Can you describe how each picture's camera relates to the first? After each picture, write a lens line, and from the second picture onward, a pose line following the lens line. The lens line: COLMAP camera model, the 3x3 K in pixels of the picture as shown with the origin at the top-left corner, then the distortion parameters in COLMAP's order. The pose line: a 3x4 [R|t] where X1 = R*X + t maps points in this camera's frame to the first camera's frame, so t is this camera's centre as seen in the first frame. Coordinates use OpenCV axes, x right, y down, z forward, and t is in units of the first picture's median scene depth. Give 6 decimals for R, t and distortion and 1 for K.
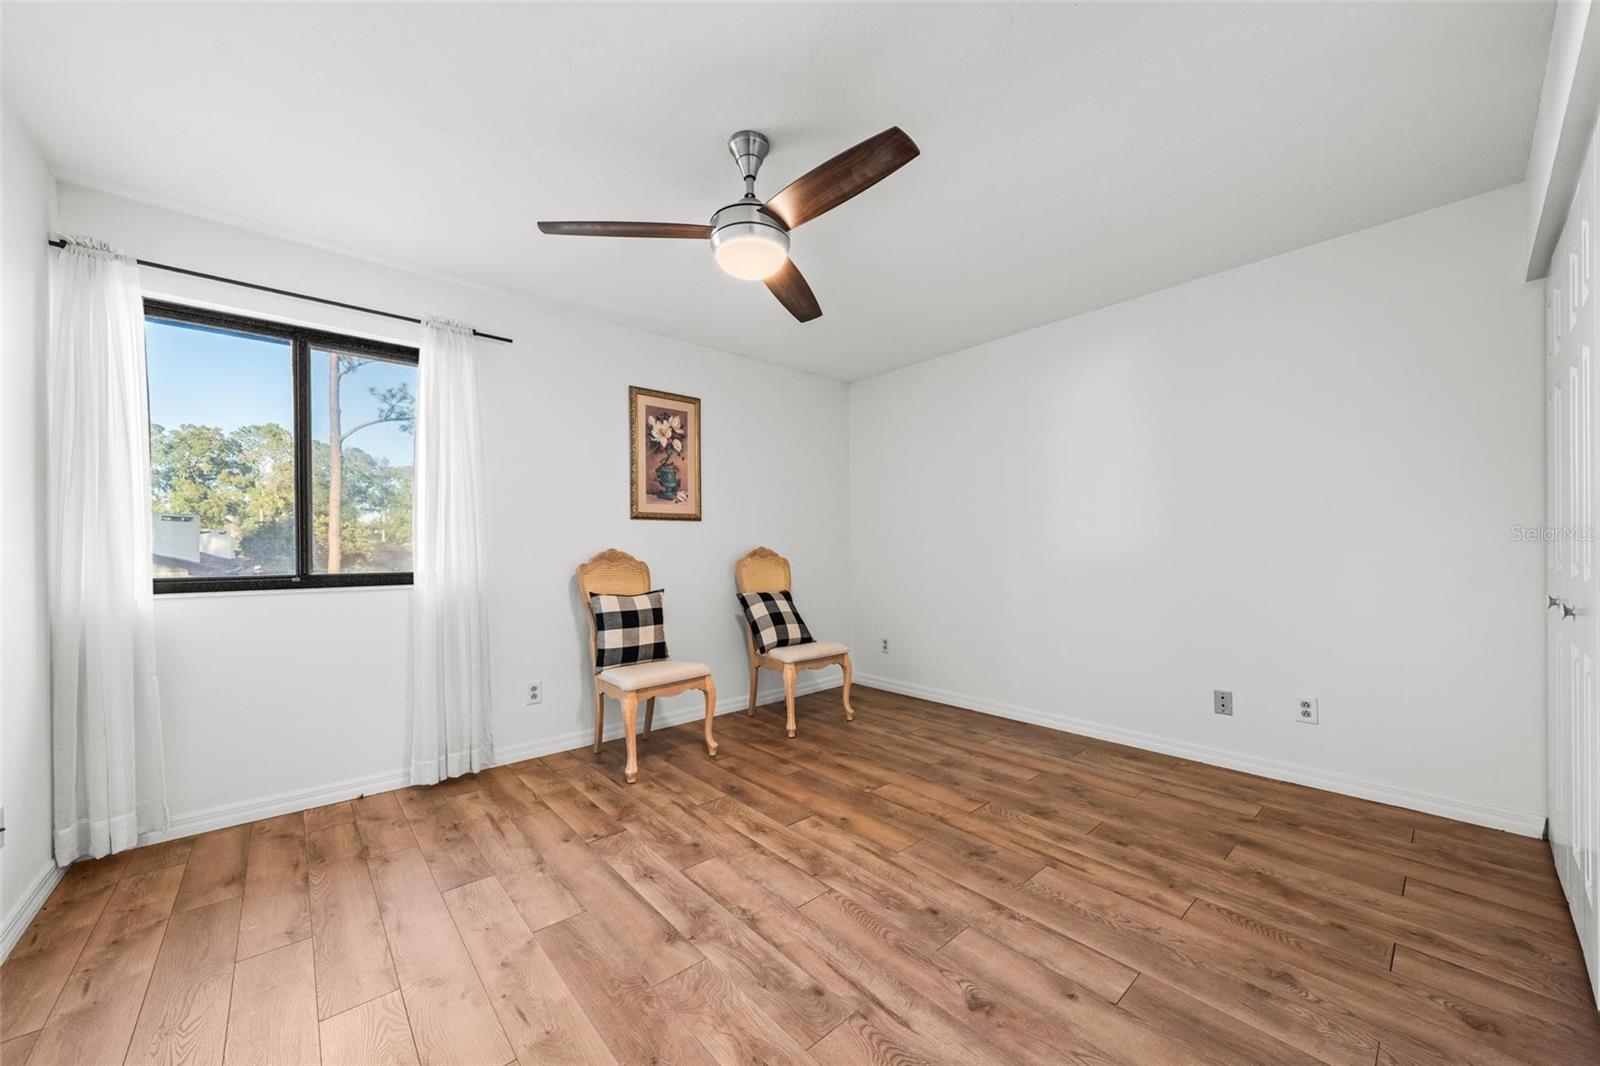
lens RADIAL K [[576.4, 0, 800.0], [0, 576.4, 533.0], [0, 0, 1]] dist [-0.000301, -0.000059]
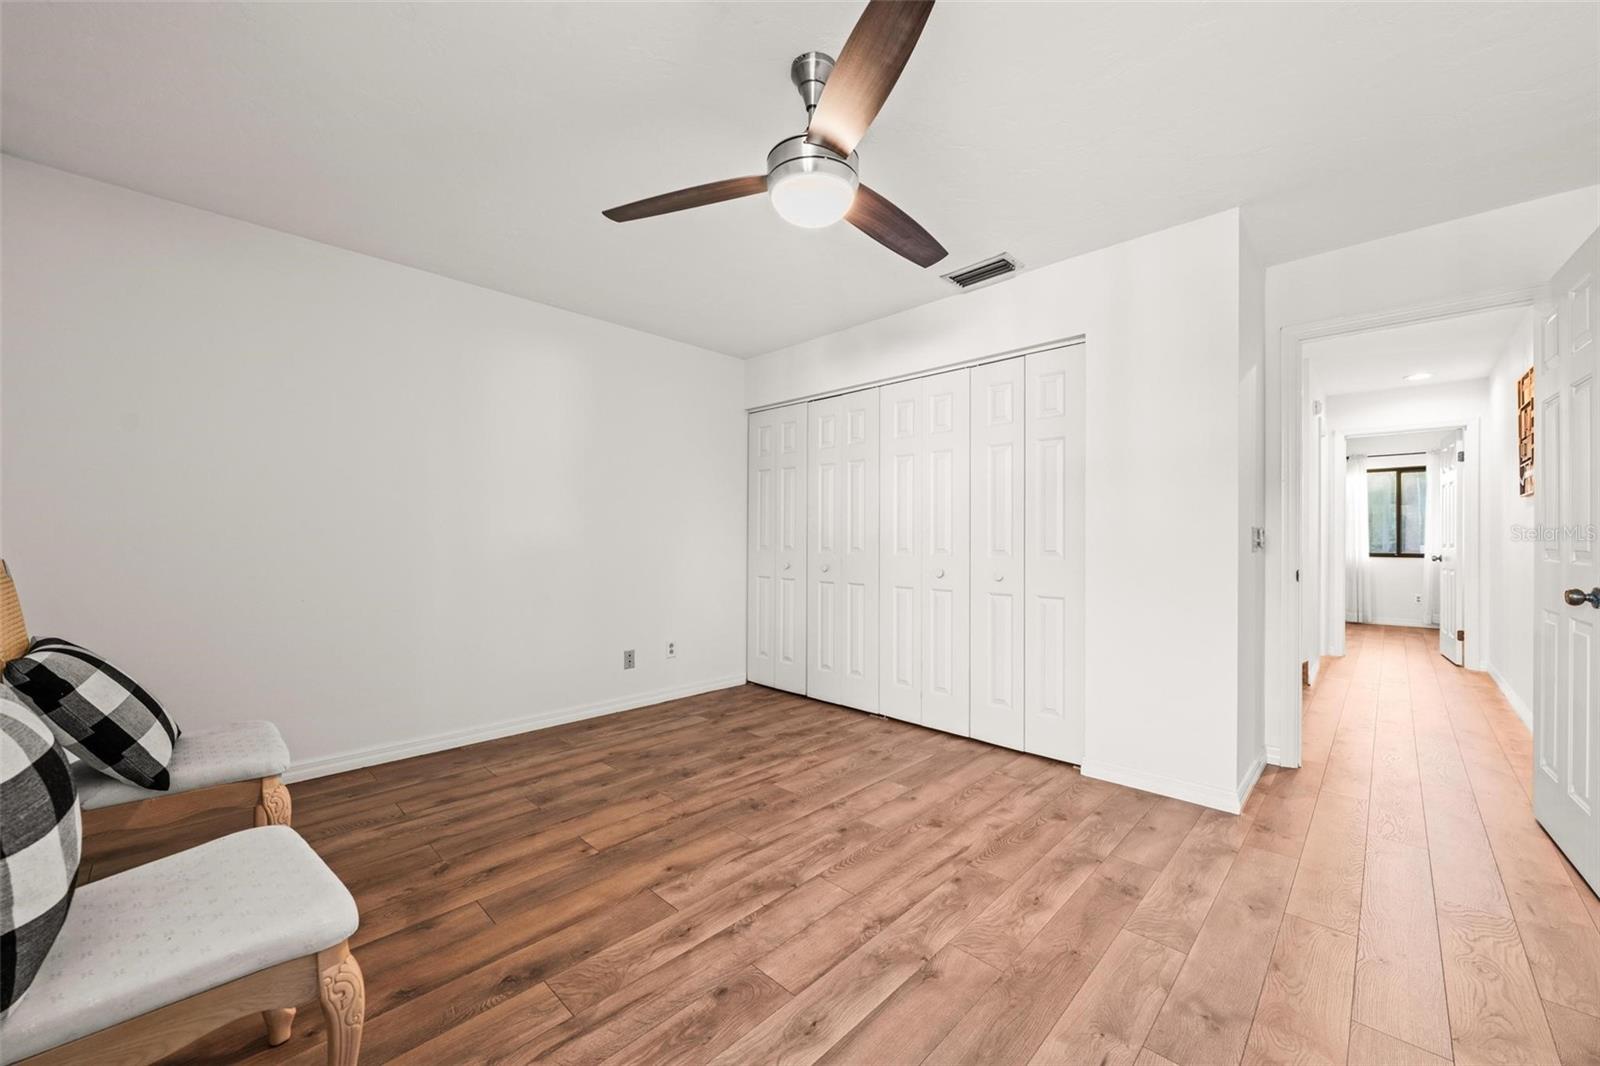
lens RADIAL K [[601.0, 0, 795.2], [0, 601.0, 520.0], [0, 0, 1]] dist [-0.001021, -0.000178]
pose [[-0.057456, 0.040492, 0.997527, -0.880600], [-0.031082, 0.998620, -0.042327, 0.036842], [-0.997864, -0.033437, -0.056118, 0.971766]]
